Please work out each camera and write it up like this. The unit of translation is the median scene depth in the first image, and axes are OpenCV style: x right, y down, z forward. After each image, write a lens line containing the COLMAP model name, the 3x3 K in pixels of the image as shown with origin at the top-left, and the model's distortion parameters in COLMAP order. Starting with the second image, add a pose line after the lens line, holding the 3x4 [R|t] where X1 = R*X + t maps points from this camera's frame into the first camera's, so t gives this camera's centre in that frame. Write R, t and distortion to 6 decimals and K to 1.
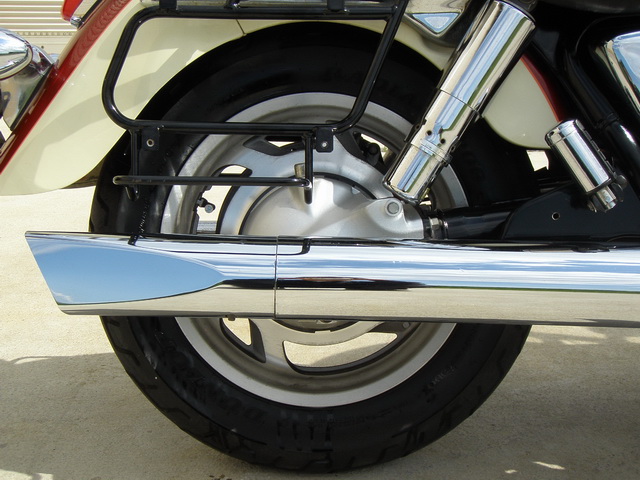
lens RADIAL K [[1025.0, 0, 325.8], [0, 1025.0, 243.3], [0, 0, 1]] dist [0.090588, 0.000000]
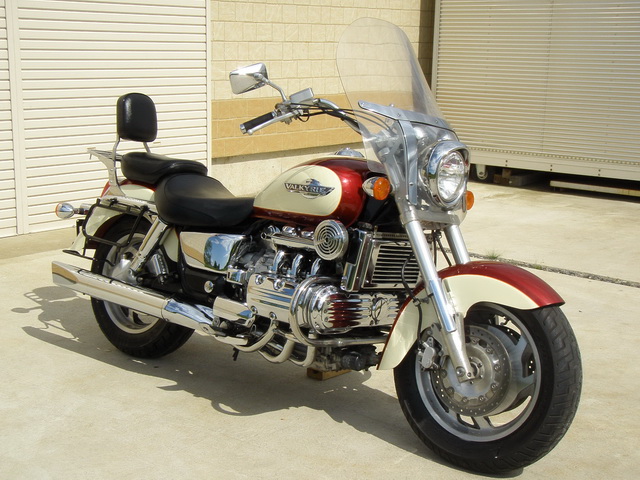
lens RADIAL K [[1025.0, 0, 319.0], [0, 1025.0, 239.3], [0, 0, 1]] dist [0.090588, 0.000000]
pose [[0.754157, 0.147793, -0.639847, 2.550448], [-0.183176, 0.983017, 0.011158, -0.277923], [0.630630, 0.108790, 0.768421, -1.147659]]
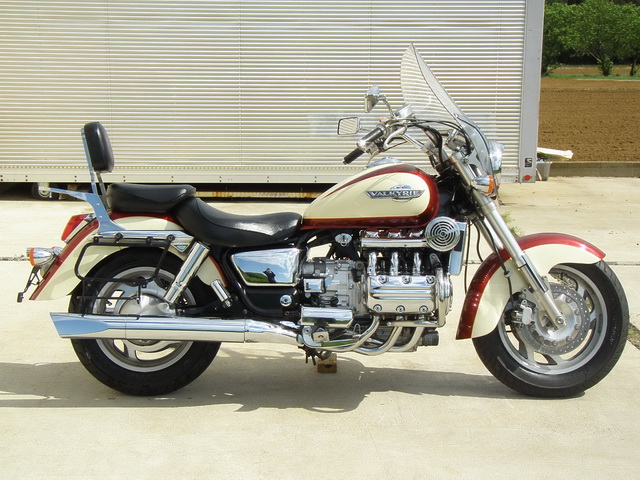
lens RADIAL K [[1025.0, 0, 317.5], [0, 1025.0, 236.6], [0, 0, 1]] dist [0.090588, 0.000000]
pose [[0.999701, 0.009216, 0.022649, 0.450083], [-0.007491, 0.997146, -0.075123, -0.011508], [-0.023277, 0.074931, 0.996917, -2.147576]]
